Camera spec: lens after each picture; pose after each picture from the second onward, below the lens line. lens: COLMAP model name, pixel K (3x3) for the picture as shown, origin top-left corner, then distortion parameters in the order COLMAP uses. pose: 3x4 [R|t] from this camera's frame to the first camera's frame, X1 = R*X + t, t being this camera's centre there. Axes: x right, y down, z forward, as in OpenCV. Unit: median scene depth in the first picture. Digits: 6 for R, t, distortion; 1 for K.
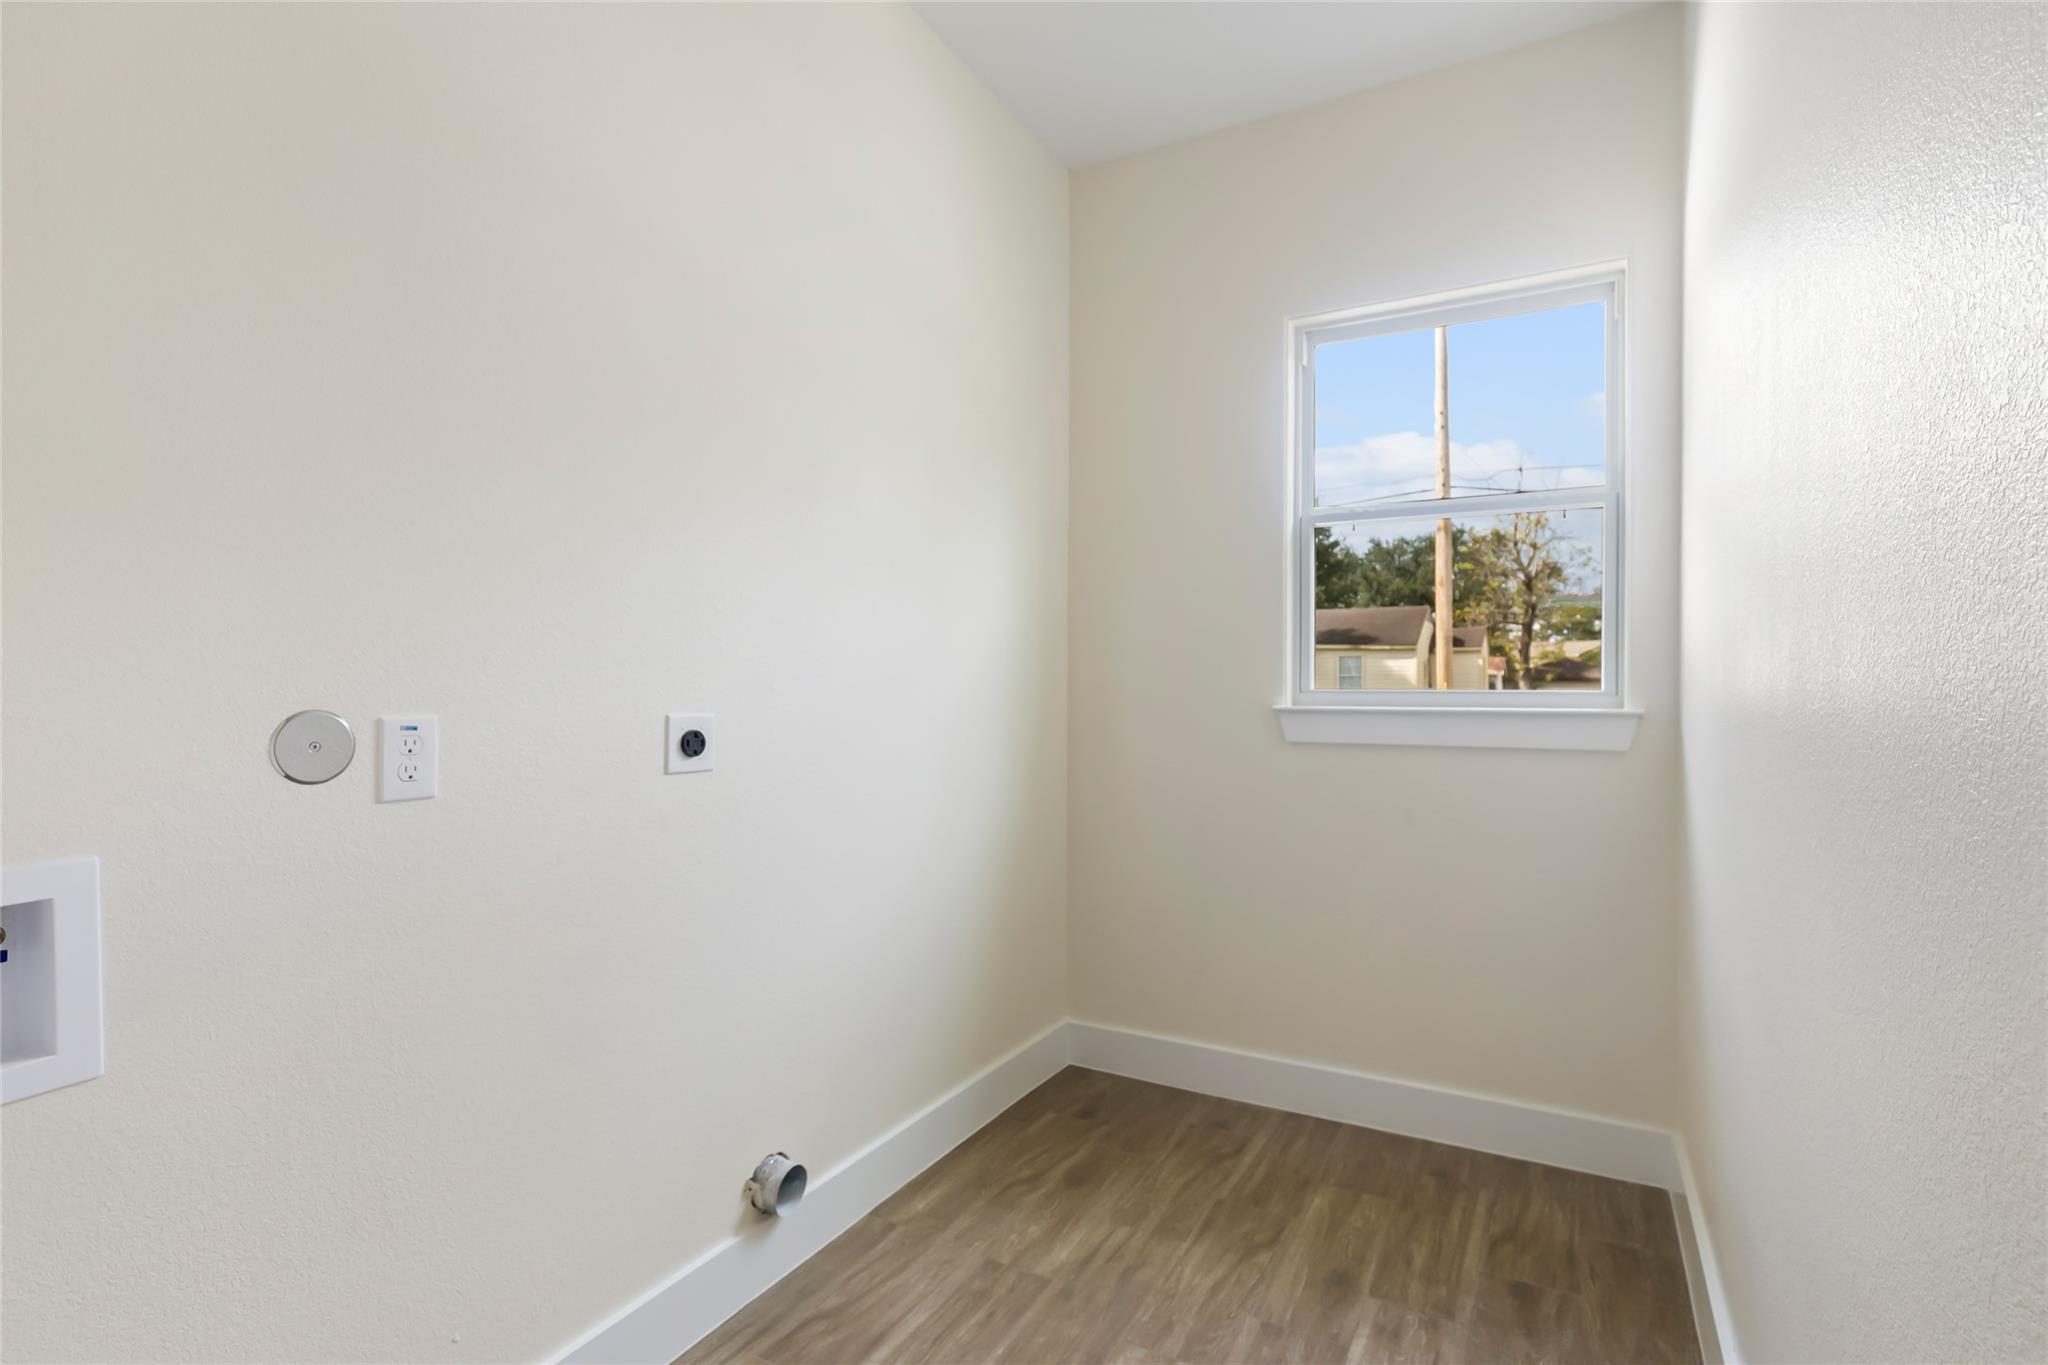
lens RADIAL K [[960.7, 0, 1055.3], [0, 960.7, 711.6], [0, 0, 1]] dist [0.000398, -0.000168]
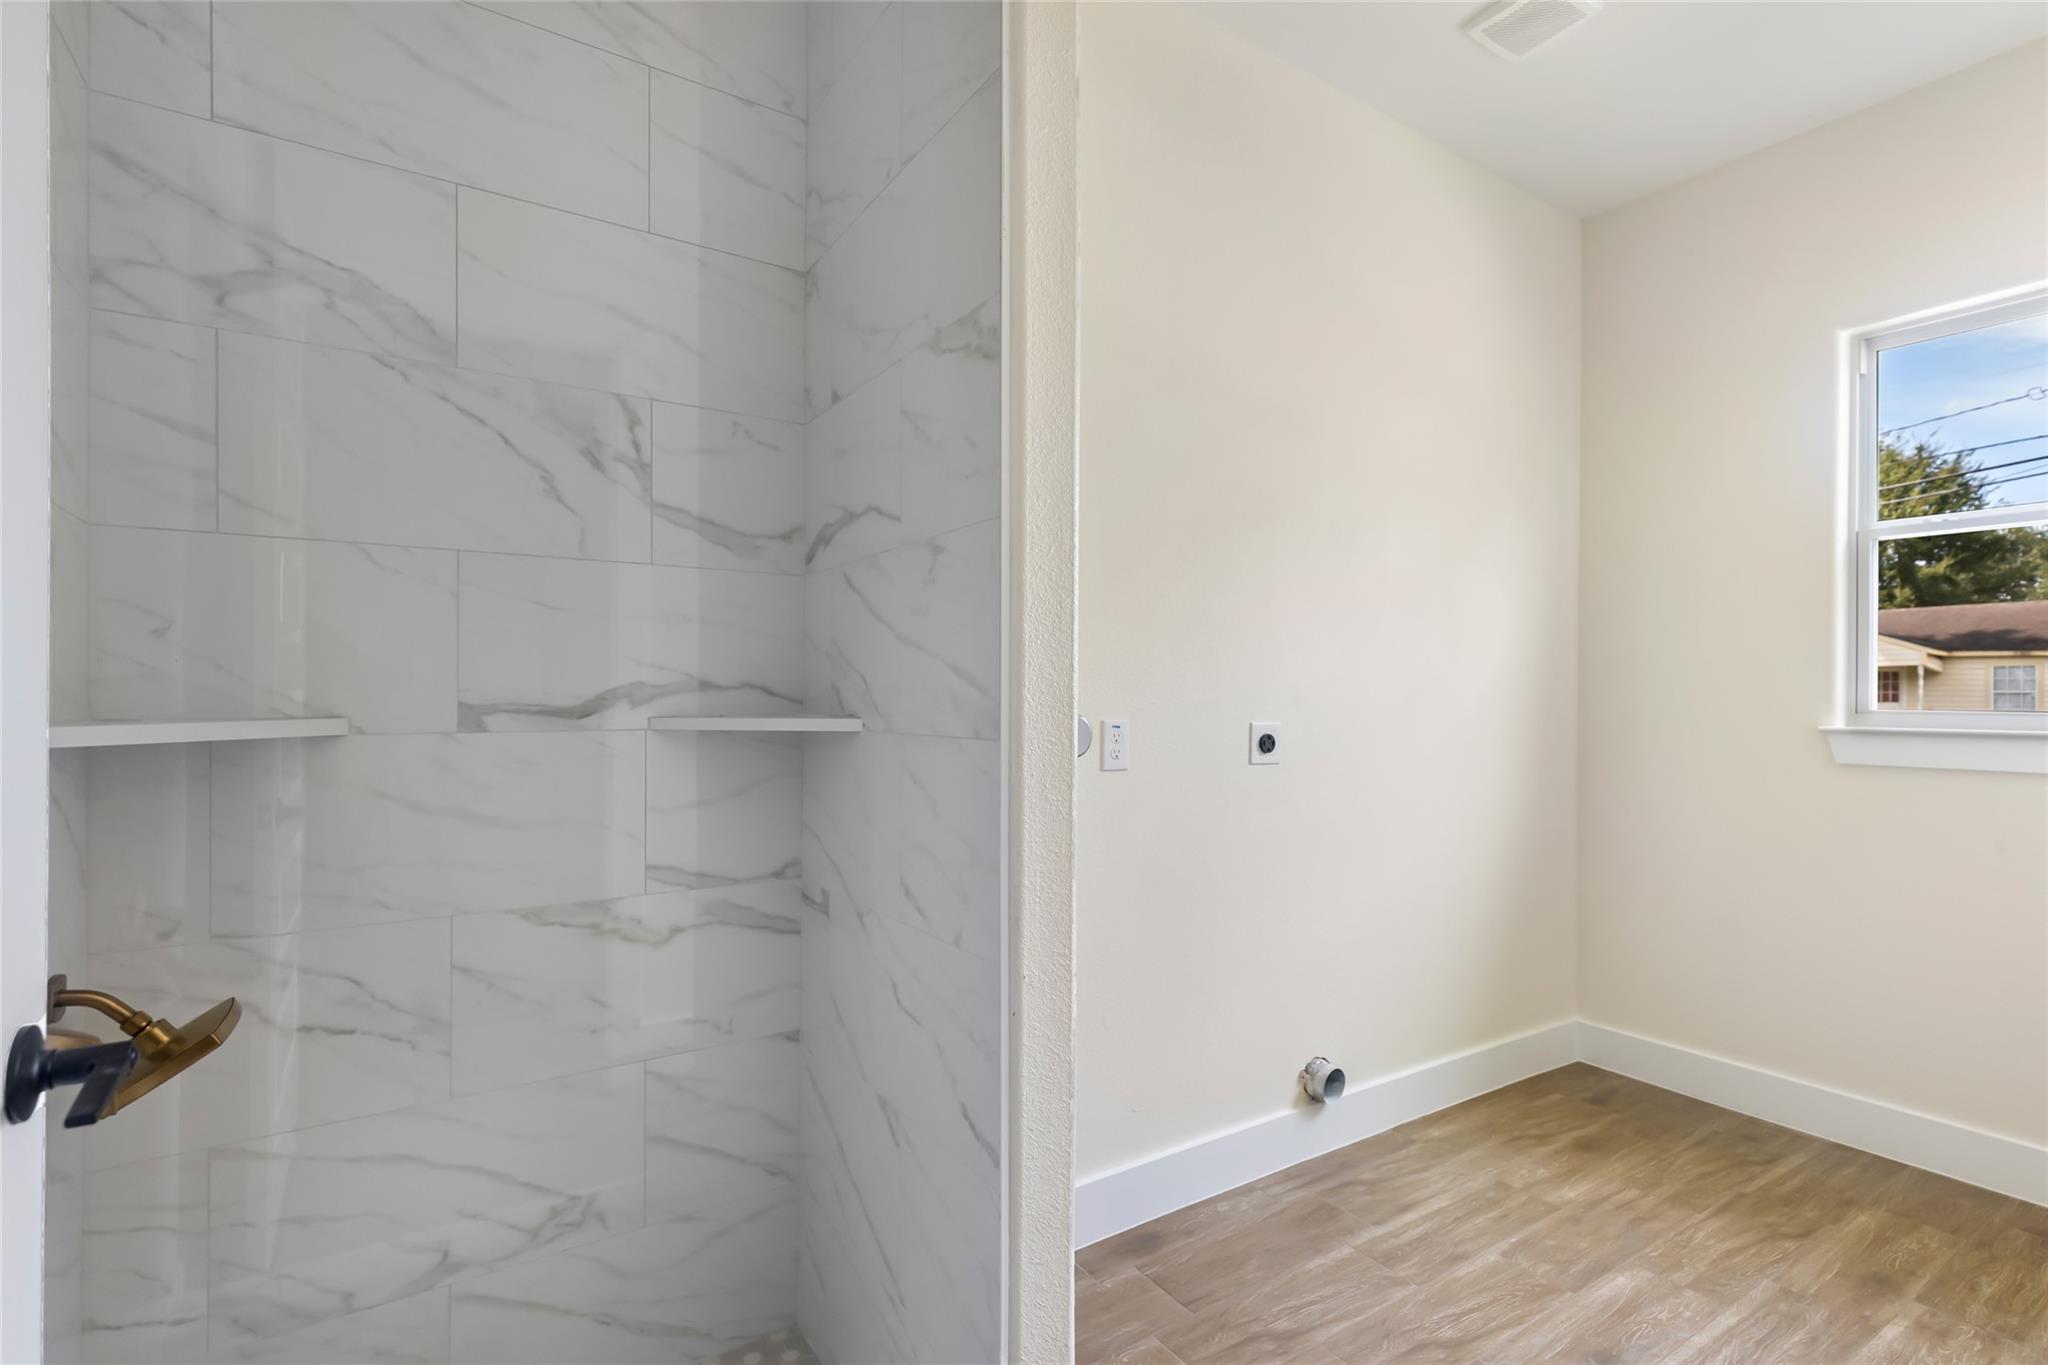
lens RADIAL K [[962.8, 0, 1028.4], [0, 962.8, 694.6], [0, 0, 1]] dist [0.004103, -0.000795]
pose [[0.875462, 0.004278, -0.483269, -0.005778], [-0.020120, 0.999417, -0.027601, 0.007123], [0.482869, 0.033887, 0.875037, -0.342415]]
